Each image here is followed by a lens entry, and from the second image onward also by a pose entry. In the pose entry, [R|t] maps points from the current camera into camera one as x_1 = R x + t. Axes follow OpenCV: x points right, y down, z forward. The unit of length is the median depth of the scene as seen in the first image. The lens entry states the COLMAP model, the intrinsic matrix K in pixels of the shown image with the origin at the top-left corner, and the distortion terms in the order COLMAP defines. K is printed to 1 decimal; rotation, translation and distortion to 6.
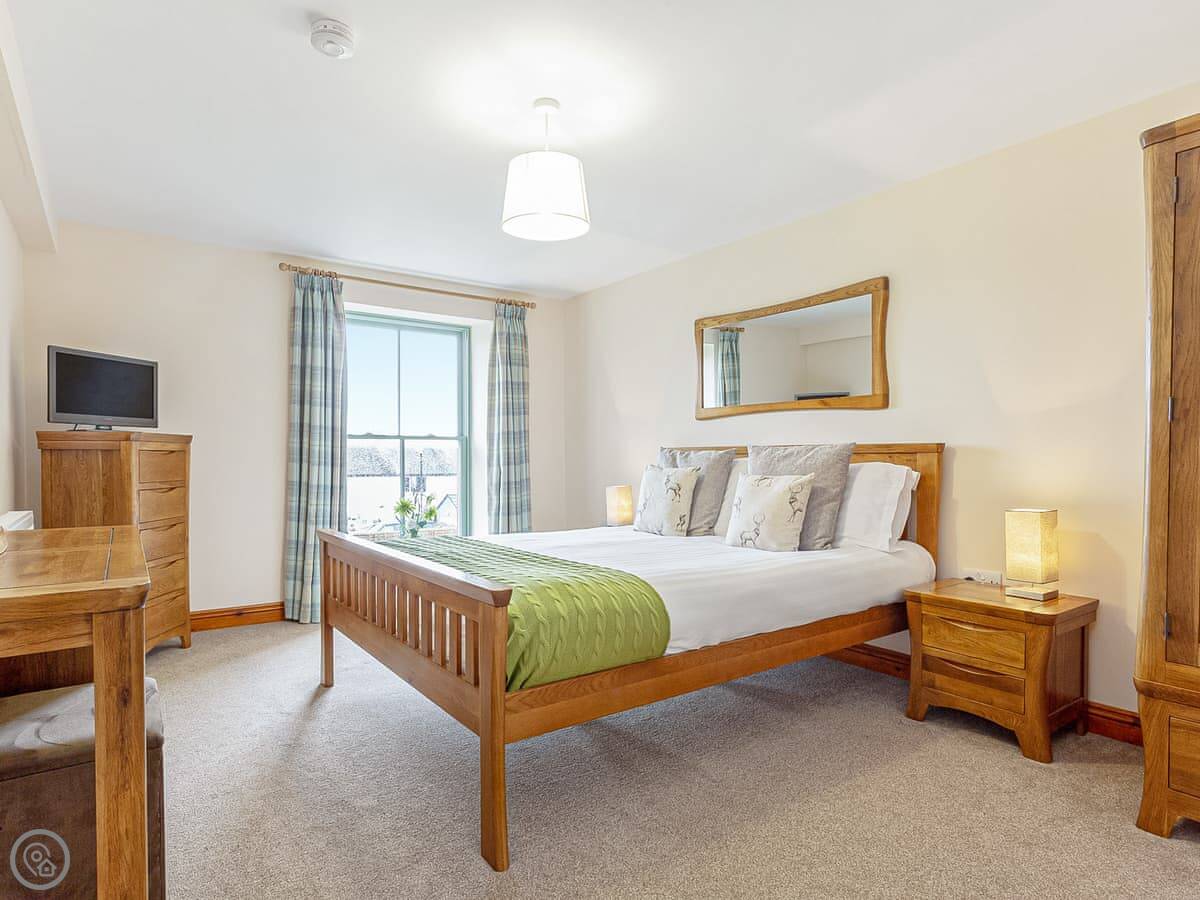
lens RADIAL K [[658.9, 0, 600.0], [0, 658.9, 450.0], [0, 0, 1]] dist [0.000263, 0.000485]
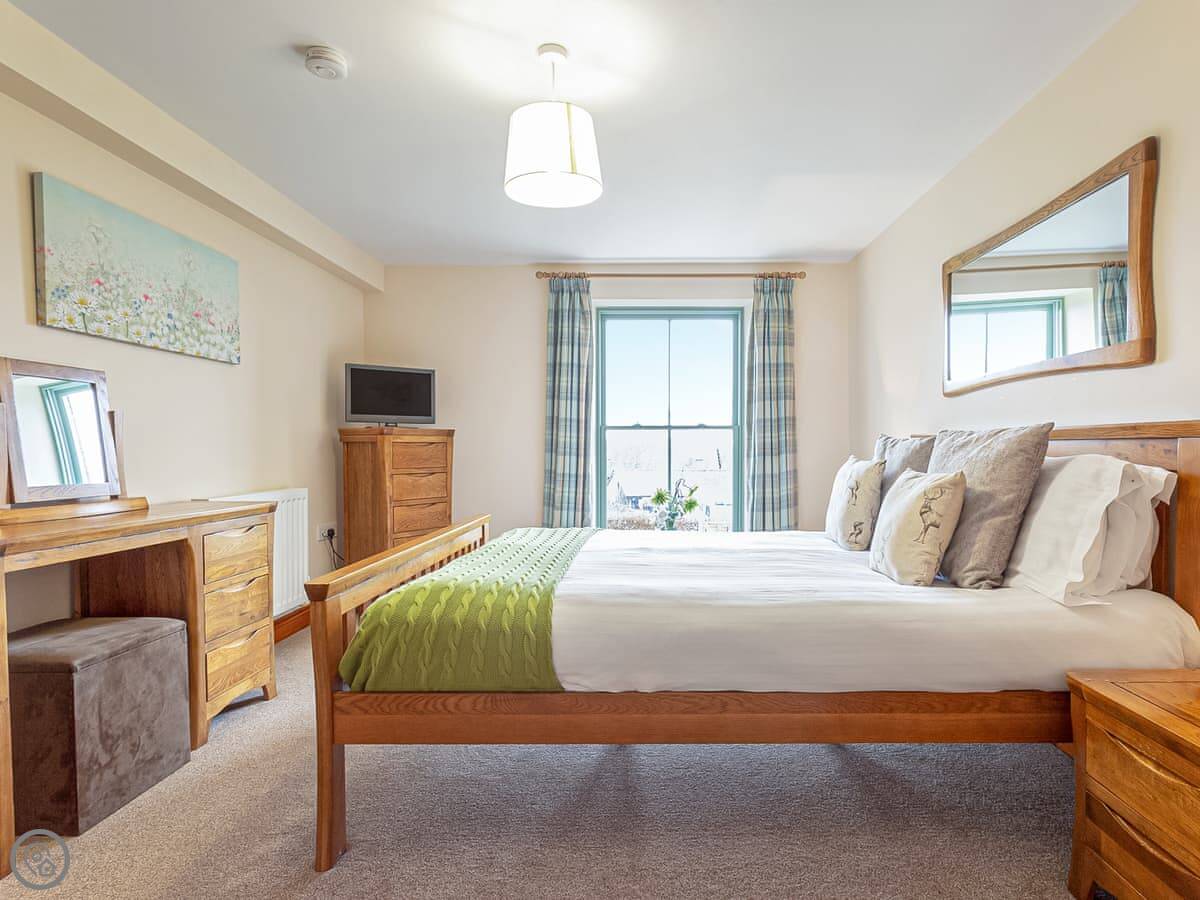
lens RADIAL K [[667.5, 0, 600.0], [0, 667.5, 450.0], [0, 0, 1]] dist [0.009846, -0.000098]
pose [[0.813216, 0.000002, -0.581962, 0.299193], [0.008780, 0.999886, 0.012273, 0.002214], [0.581896, -0.015091, 0.813123, 0.173841]]
